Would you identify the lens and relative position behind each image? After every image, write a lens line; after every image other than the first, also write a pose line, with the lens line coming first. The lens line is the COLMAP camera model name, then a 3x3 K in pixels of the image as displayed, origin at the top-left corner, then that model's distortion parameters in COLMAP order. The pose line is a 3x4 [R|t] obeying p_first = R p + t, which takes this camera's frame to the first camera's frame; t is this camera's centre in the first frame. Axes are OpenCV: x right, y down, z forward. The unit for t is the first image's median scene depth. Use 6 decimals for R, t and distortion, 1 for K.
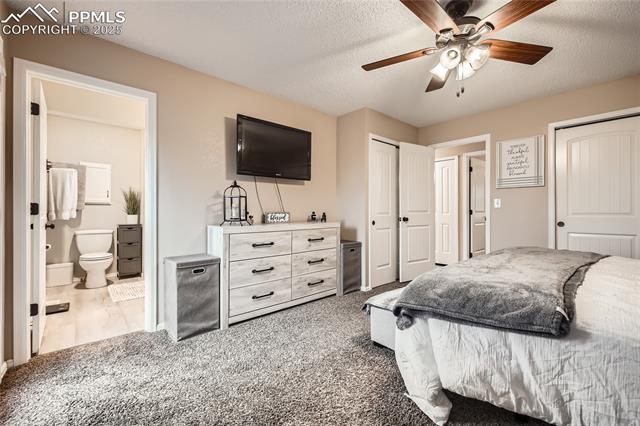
lens RADIAL K [[271.0, 0, 320.9], [0, 271.0, 212.4], [0, 0, 1]] dist [0.005833, -0.000338]
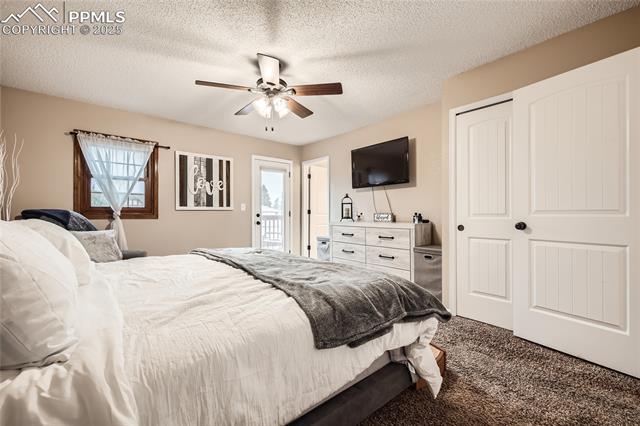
lens RADIAL K [[271.0, 0, 317.5], [0, 271.0, 213.4], [0, 0, 1]] dist [0.005833, -0.000338]
pose [[-0.058421, -0.002351, -0.998289, 1.140179], [-0.003207, 0.999993, -0.002167, 0.004197], [0.998287, 0.003075, -0.058428, 0.797289]]
